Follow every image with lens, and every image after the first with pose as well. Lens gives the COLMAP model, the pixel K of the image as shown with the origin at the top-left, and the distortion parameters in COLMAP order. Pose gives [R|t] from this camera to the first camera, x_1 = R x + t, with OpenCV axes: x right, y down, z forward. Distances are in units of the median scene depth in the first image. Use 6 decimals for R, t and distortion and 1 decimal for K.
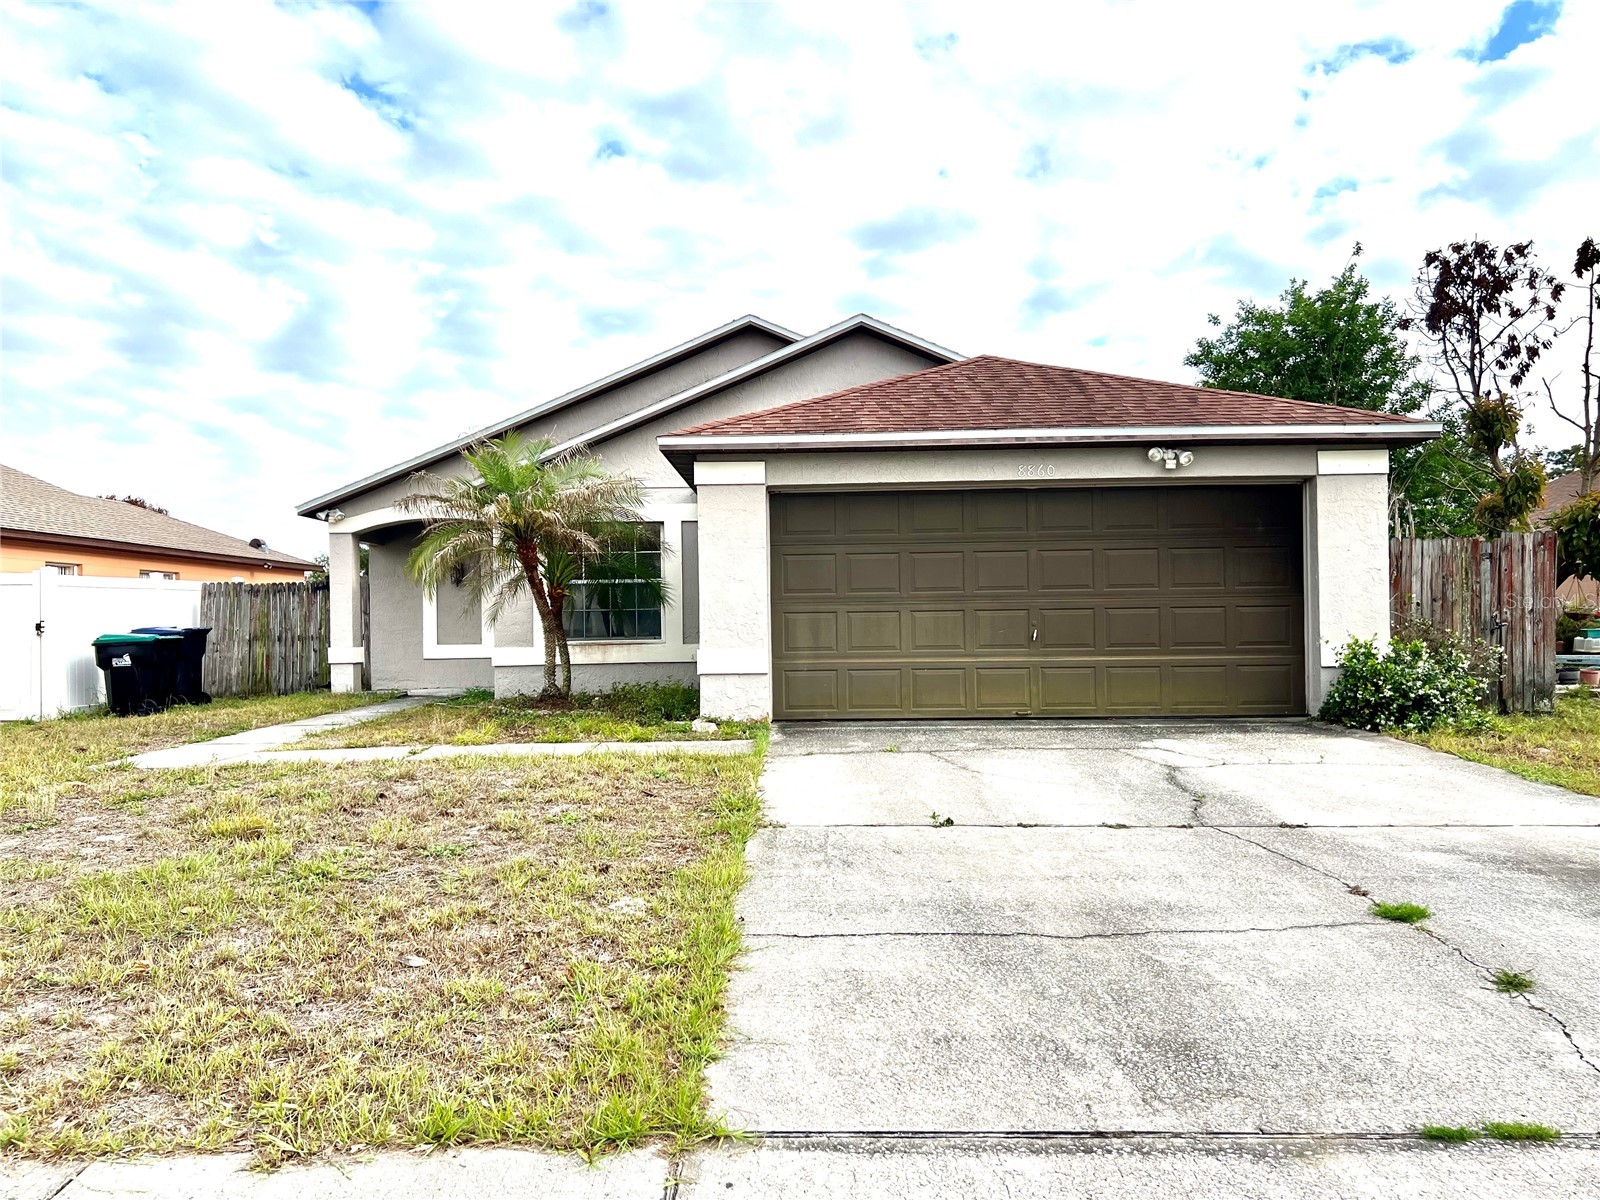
lens RADIAL K [[1211.3, 0, 774.0], [0, 1211.3, 603.6], [0, 0, 1]] dist [0.063650, -0.073581]
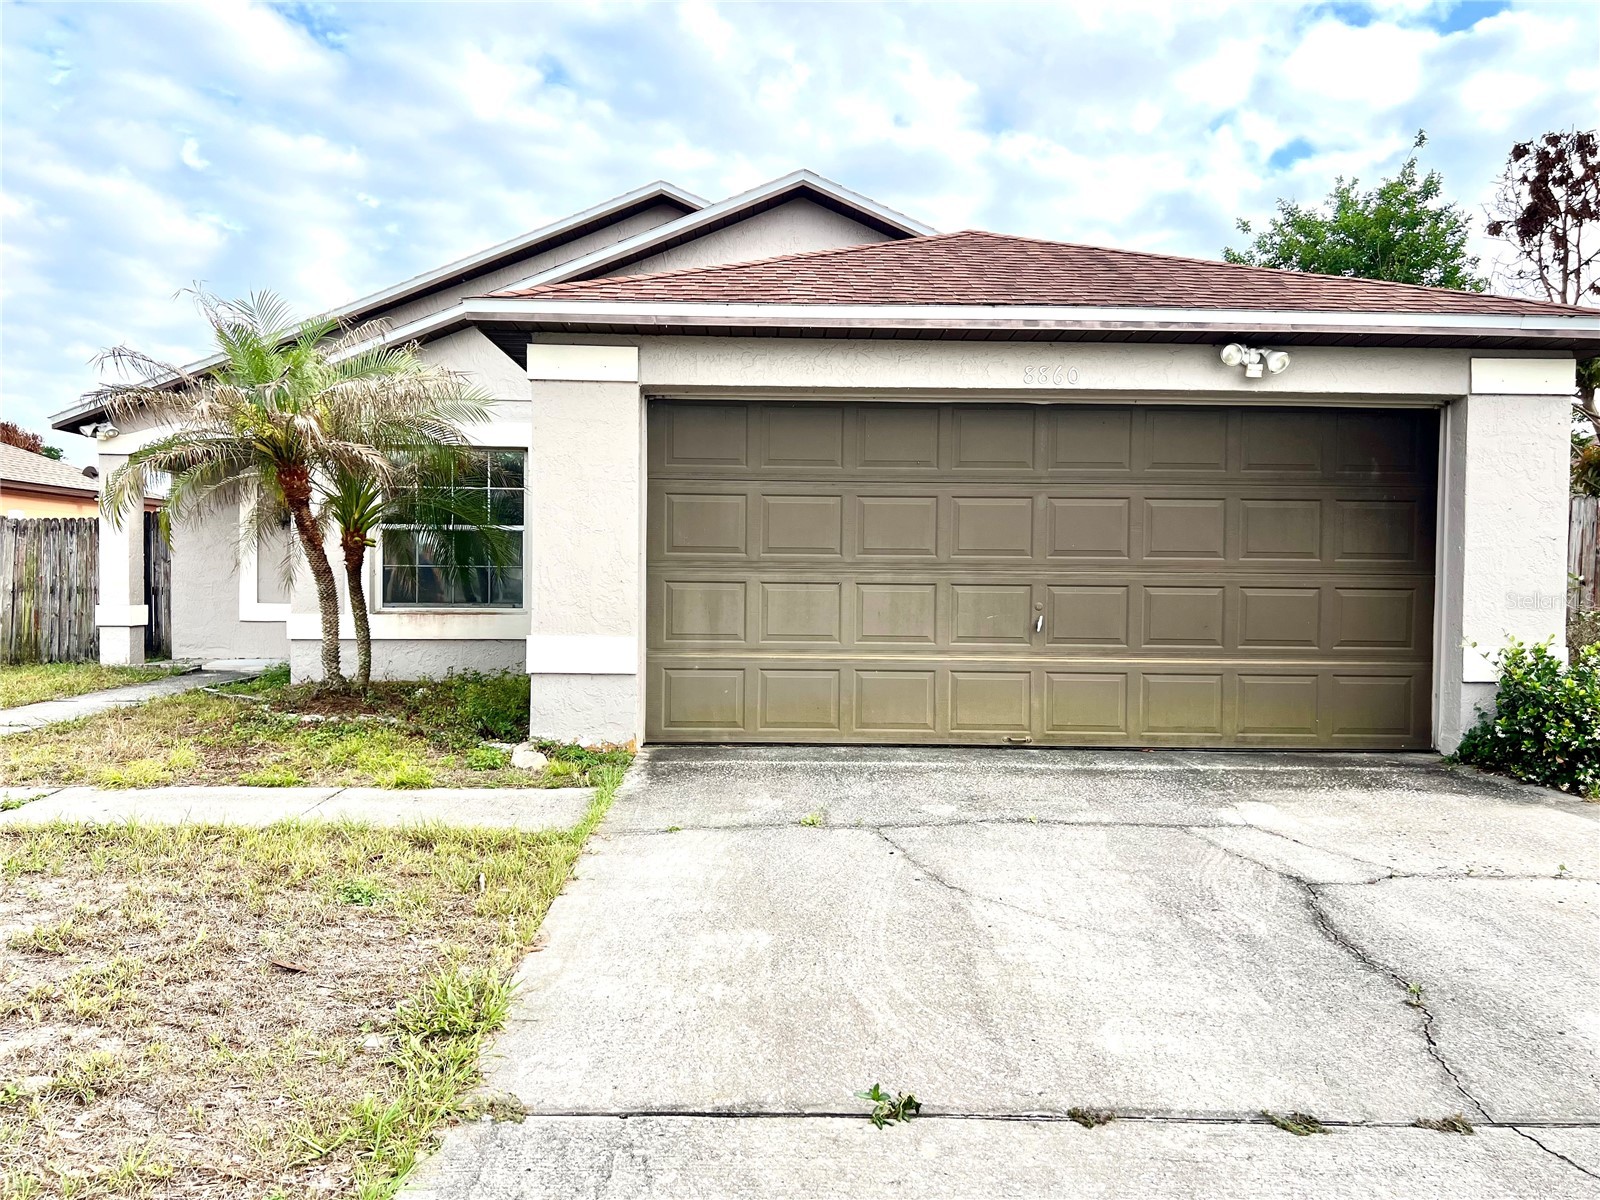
lens RADIAL K [[1211.3, 0, 774.0], [0, 1211.3, 603.6], [0, 0, 1]] dist [0.063650, -0.073581]
pose [[0.998785, 0.024448, 0.042794, 0.034908], [-0.025992, 0.999017, 0.035901, -0.004820], [-0.041874, -0.036970, 0.998439, 0.299218]]
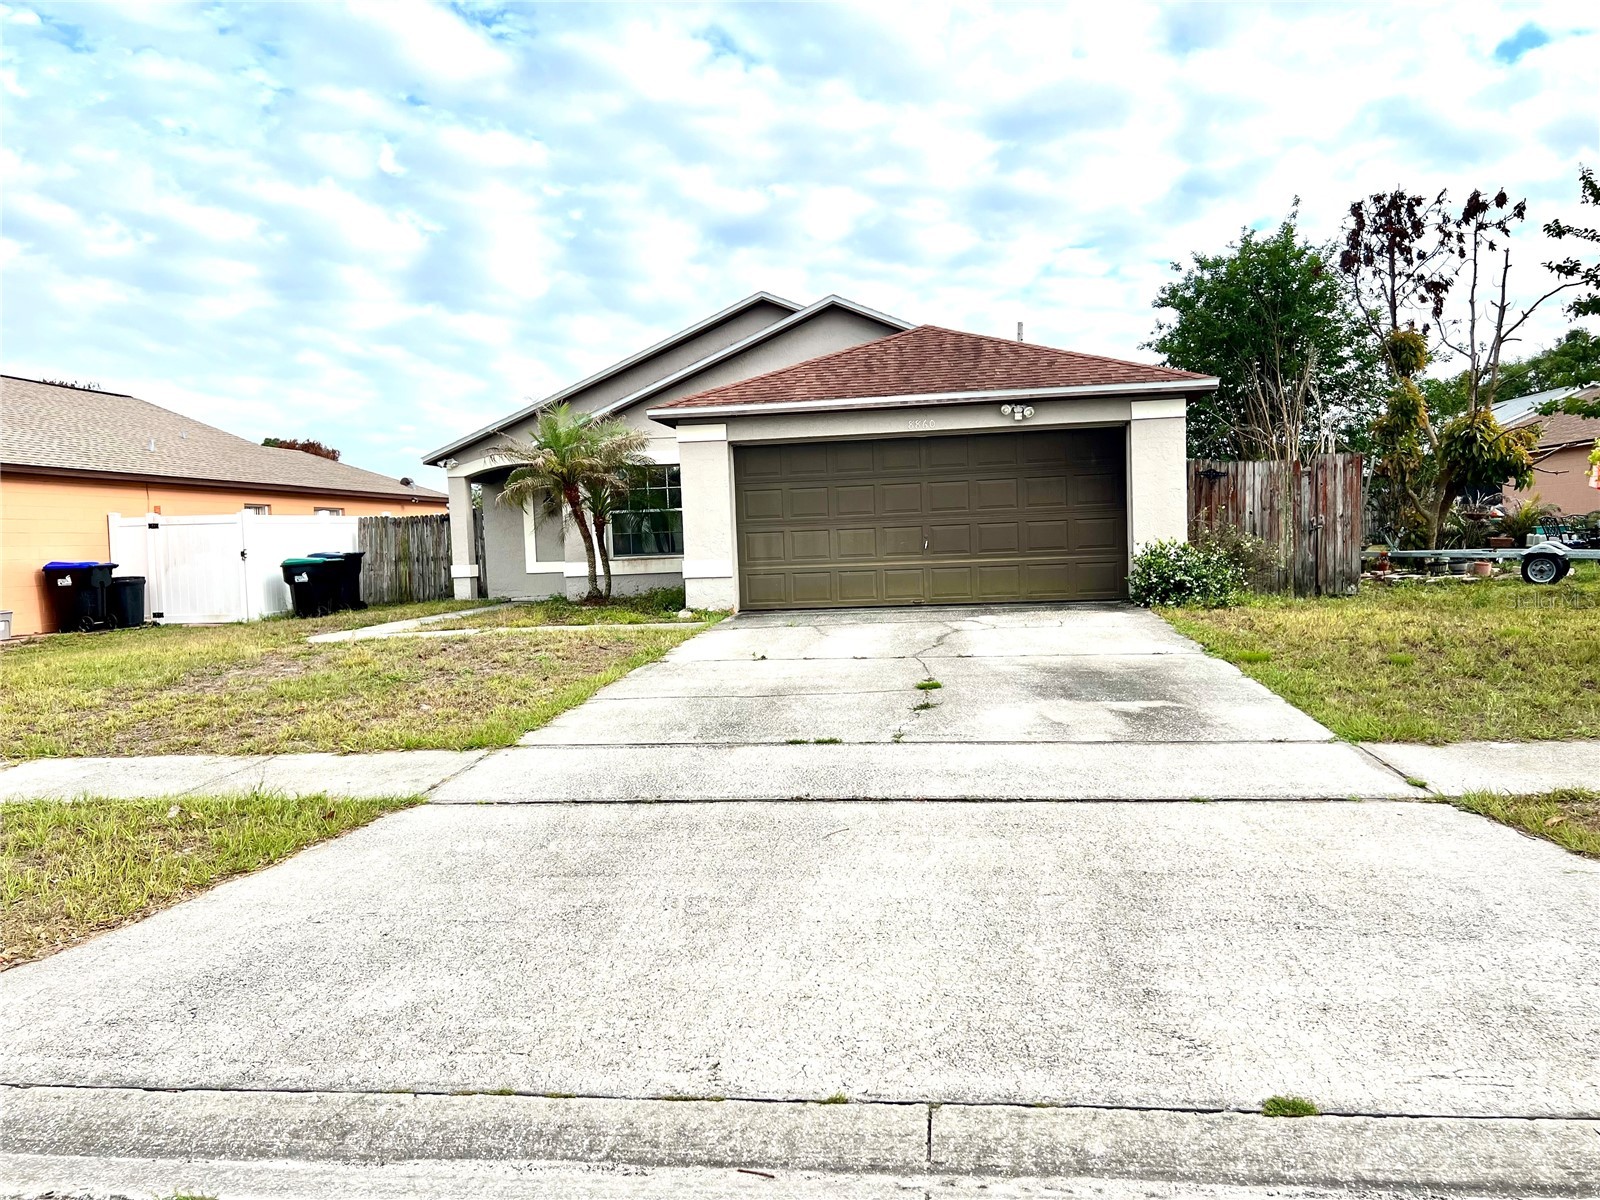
lens RADIAL K [[1211.3, 0, 774.0], [0, 1211.3, 603.6], [0, 0, 1]] dist [0.063650, -0.073581]
pose [[0.991753, -0.016436, -0.127106, 0.192010], [0.025306, 0.997331, 0.068490, -0.005018], [0.125641, -0.071142, 0.989522, -0.331995]]
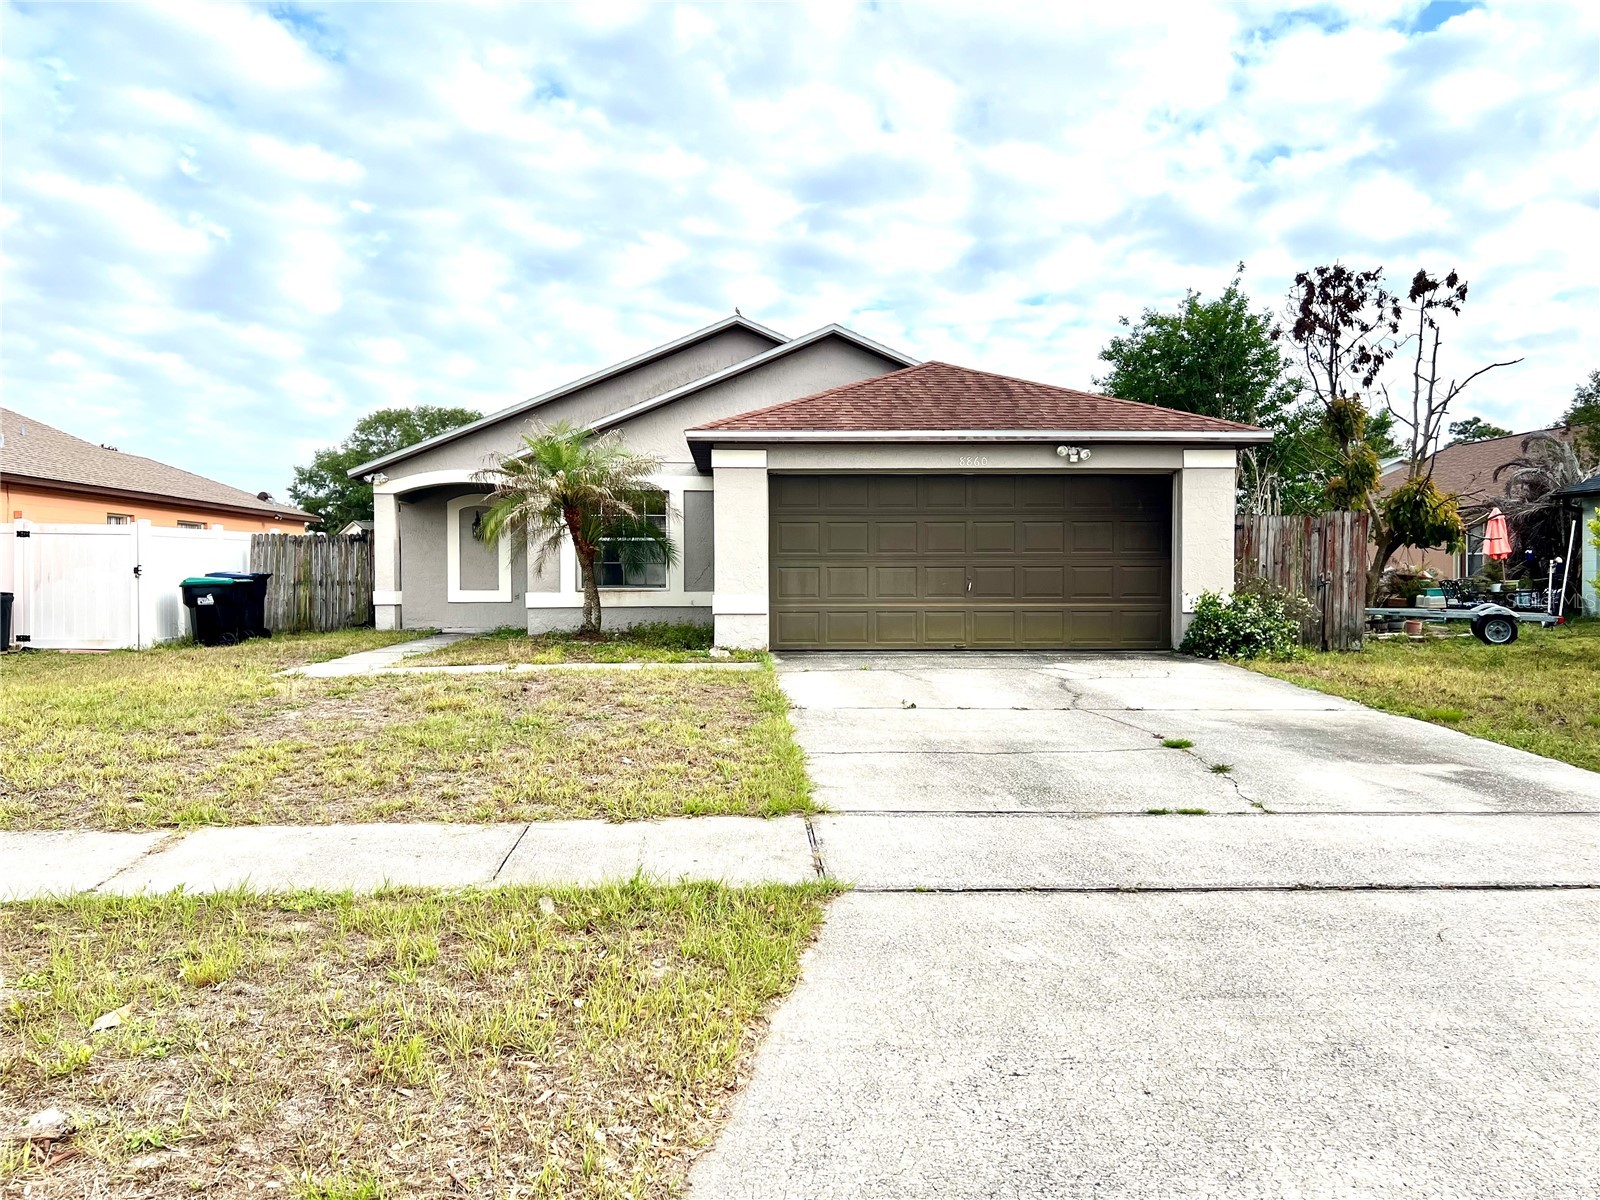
lens RADIAL K [[1211.3, 0, 774.0], [0, 1211.3, 603.6], [0, 0, 1]] dist [0.063650, -0.073581]
pose [[0.998534, 0.010984, 0.053008, -0.057722], [-0.013031, 0.999176, 0.038432, -0.003016], [-0.052542, -0.039066, 0.997854, -0.259899]]
